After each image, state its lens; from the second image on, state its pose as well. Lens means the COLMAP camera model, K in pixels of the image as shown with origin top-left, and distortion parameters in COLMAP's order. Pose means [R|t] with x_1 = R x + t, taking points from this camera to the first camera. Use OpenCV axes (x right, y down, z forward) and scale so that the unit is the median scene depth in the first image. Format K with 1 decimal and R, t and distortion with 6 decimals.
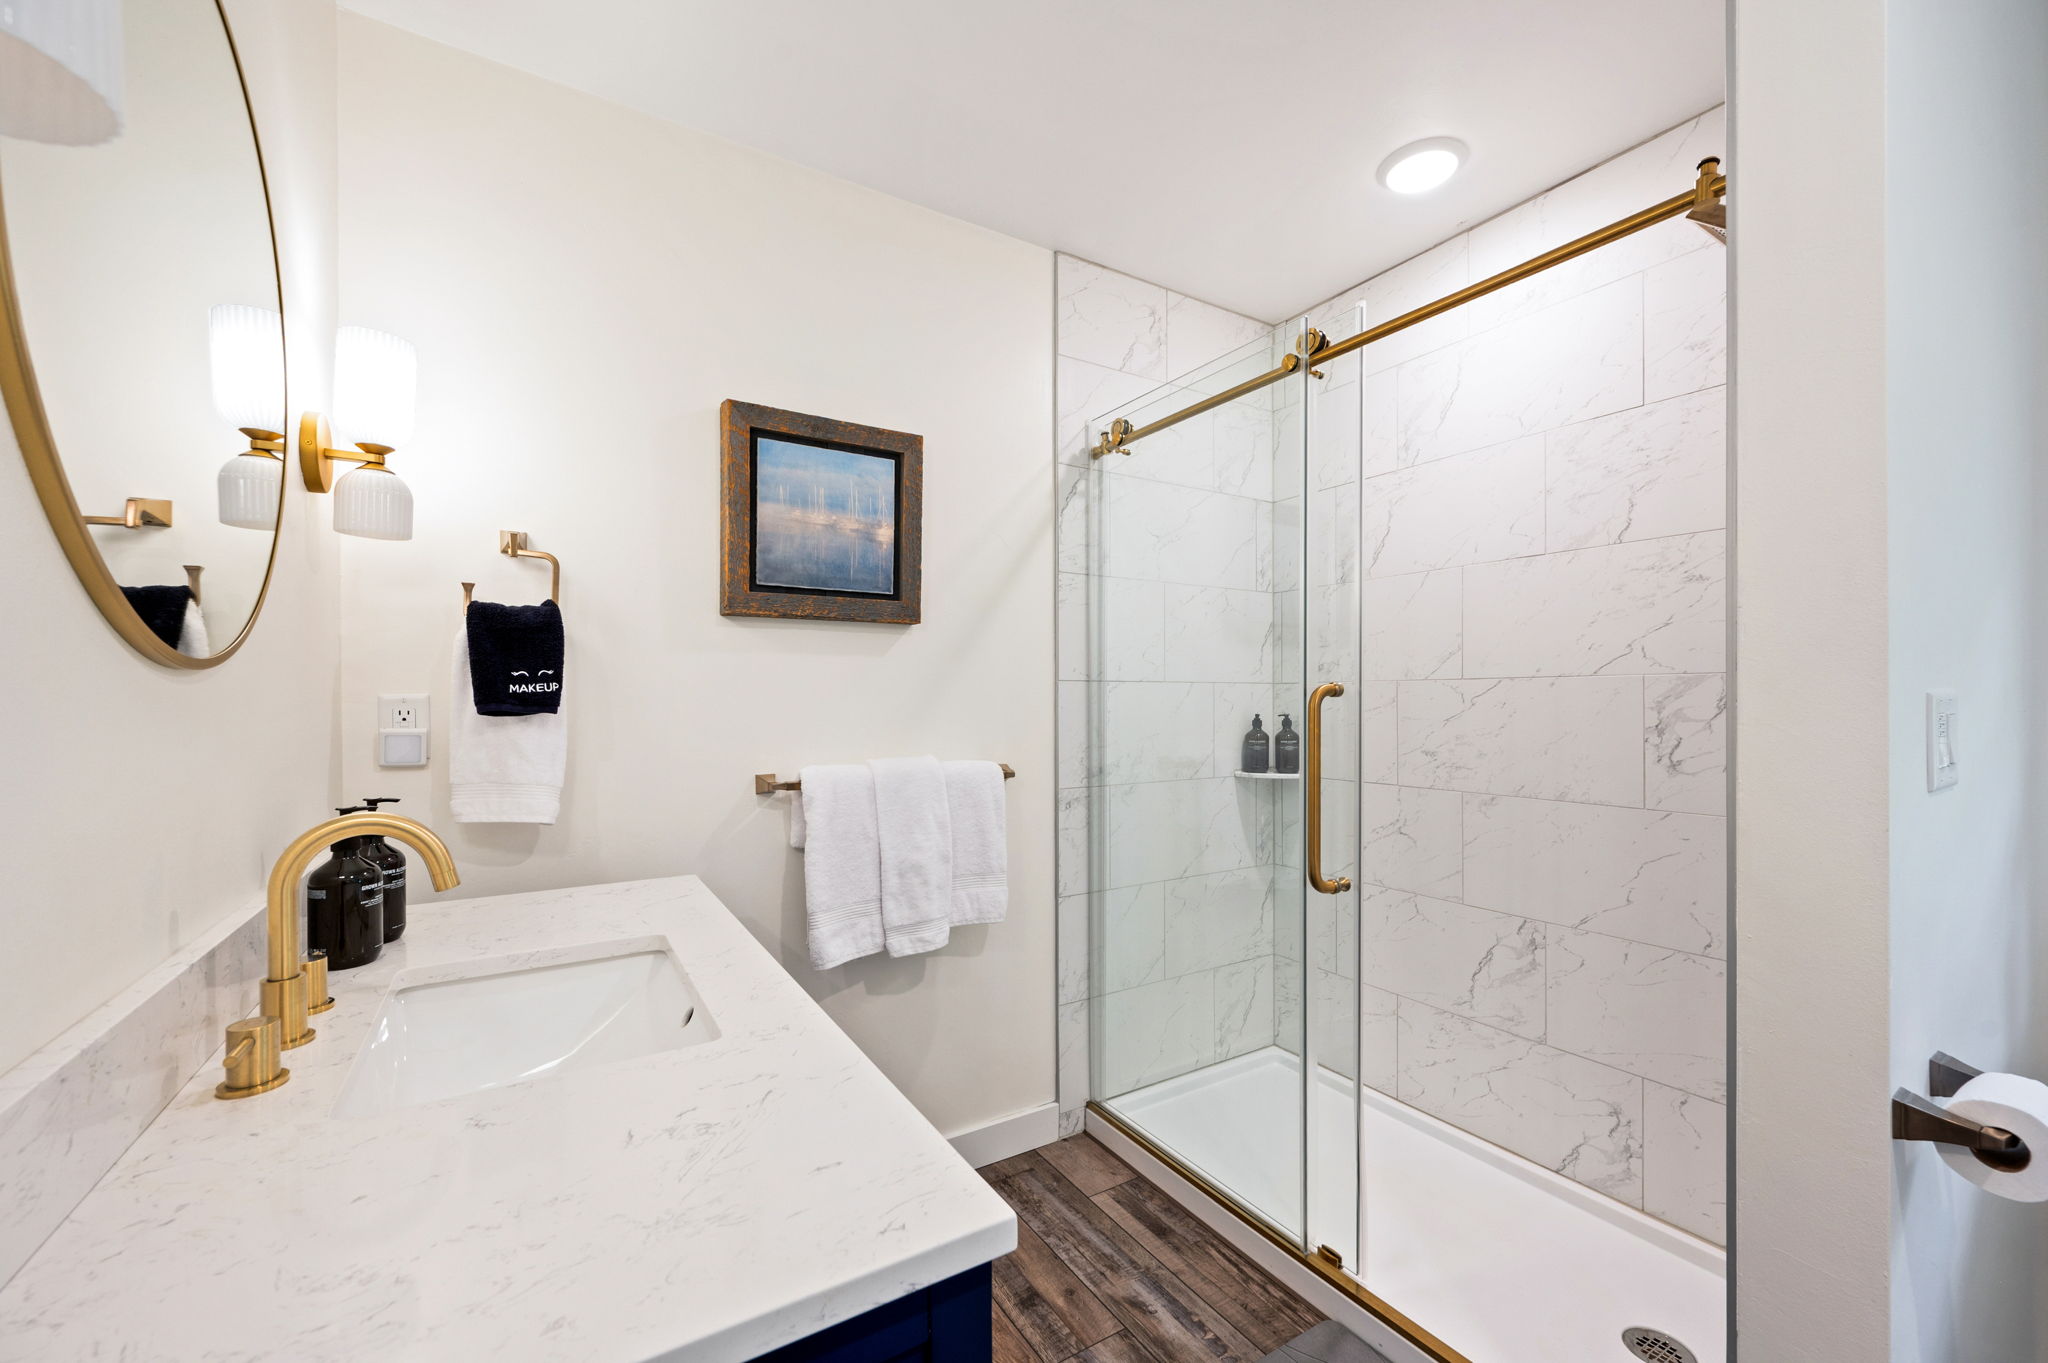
lens RADIAL K [[818.1, 0, 1030.9], [0, 818.1, 697.5], [0, 0, 1]] dist [0.000420, 0.000164]
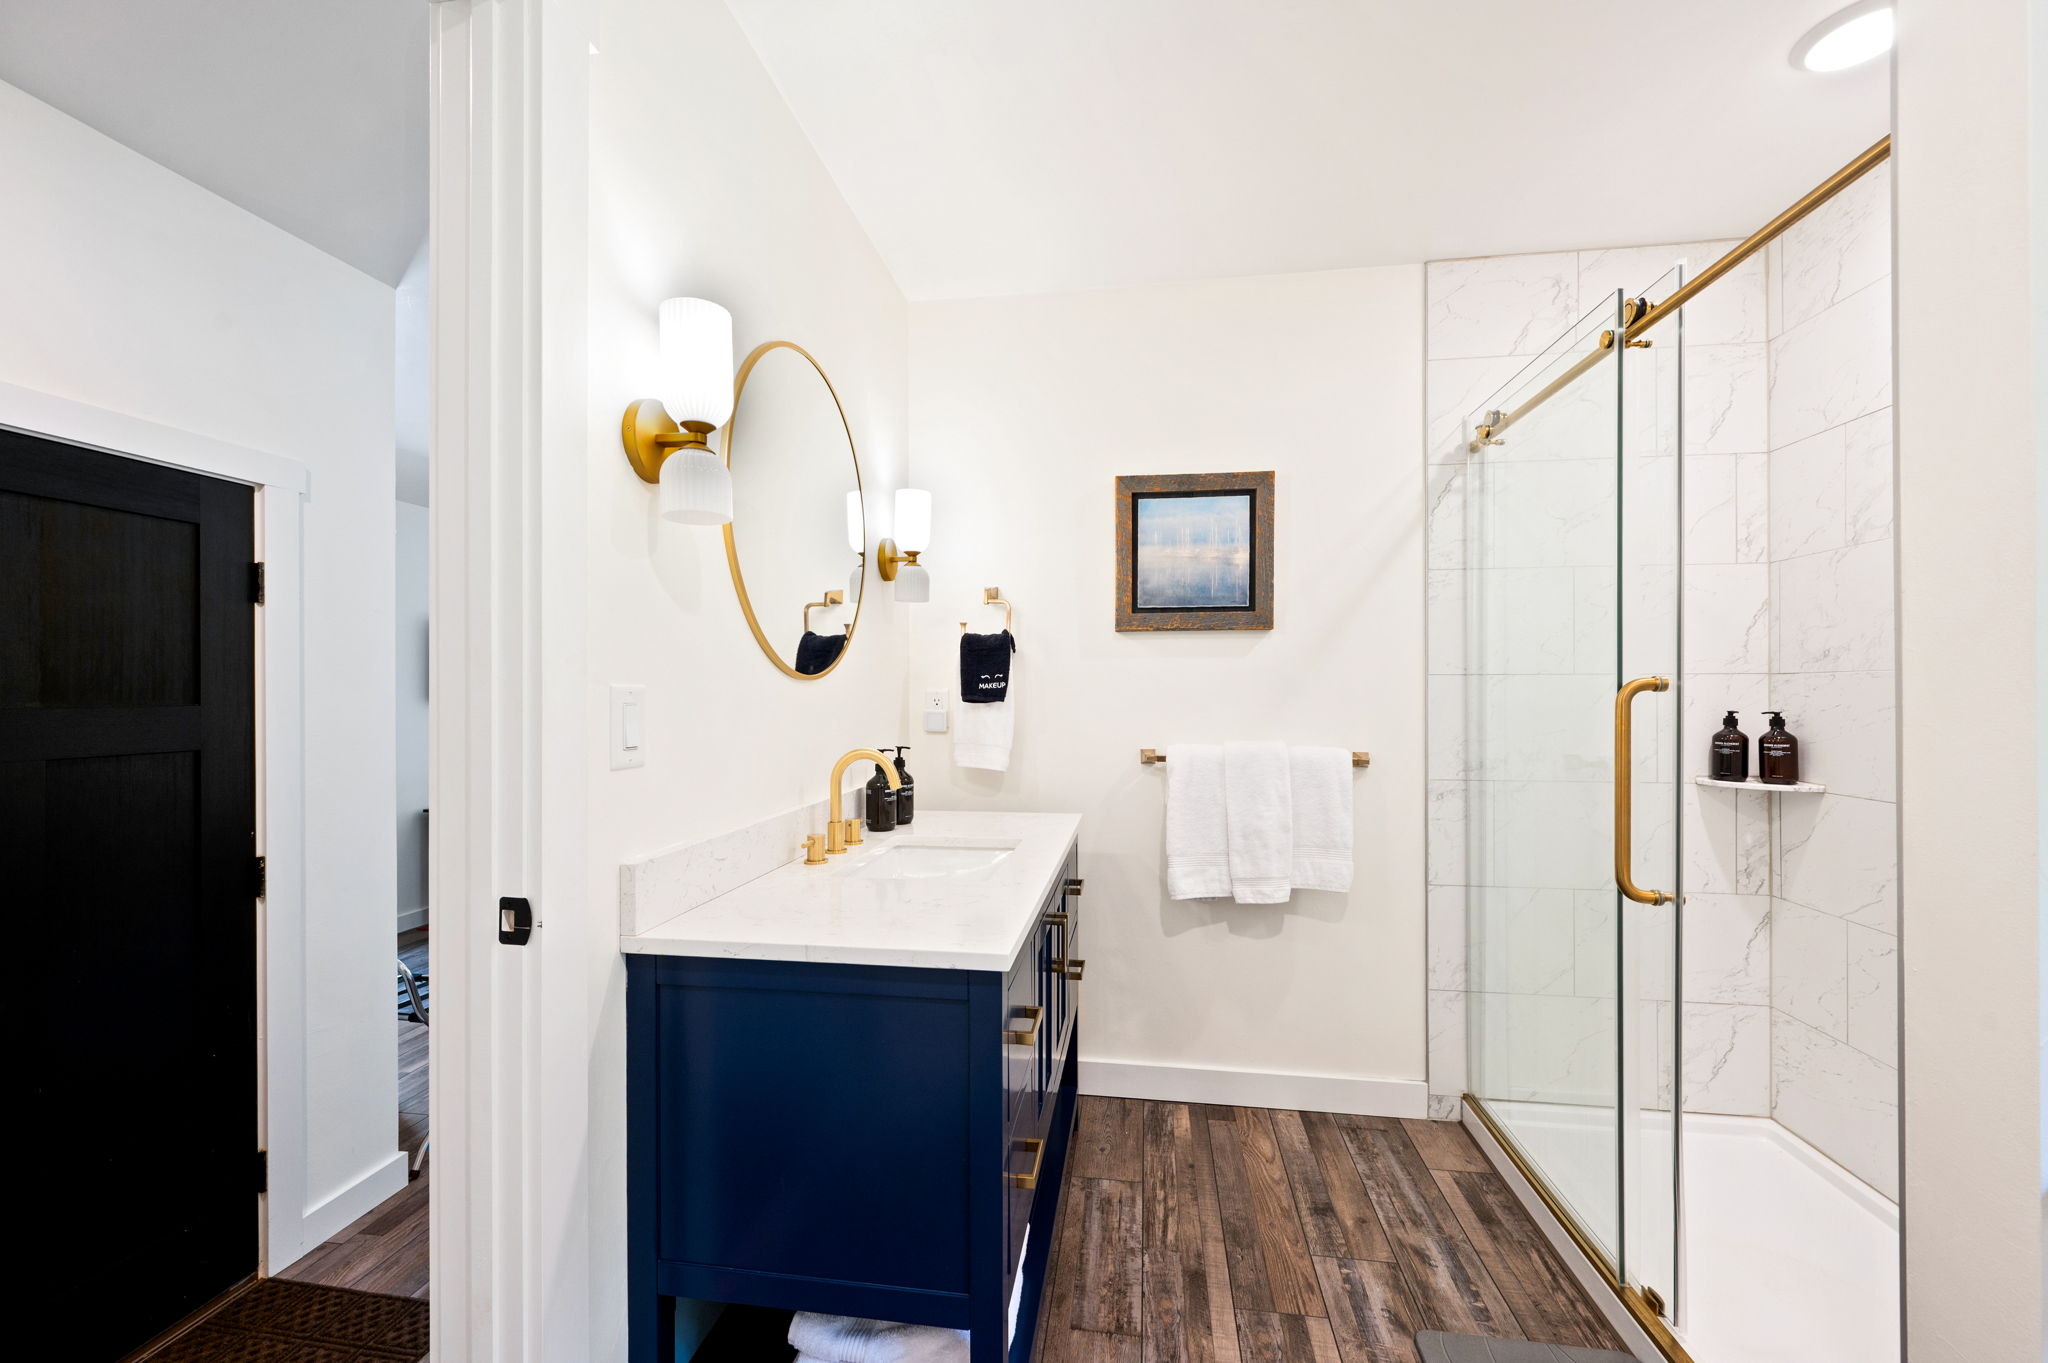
lens RADIAL K [[814.2, 0, 1024.0], [0, 814.2, 681.5], [0, 0, 1]] dist [-0.000853, -0.000175]
pose [[0.762702, -0.007349, -0.646709, 0.365664], [0.000948, 0.999947, -0.010245, -0.002645], [0.646750, 0.007201, 0.762668, -0.137790]]
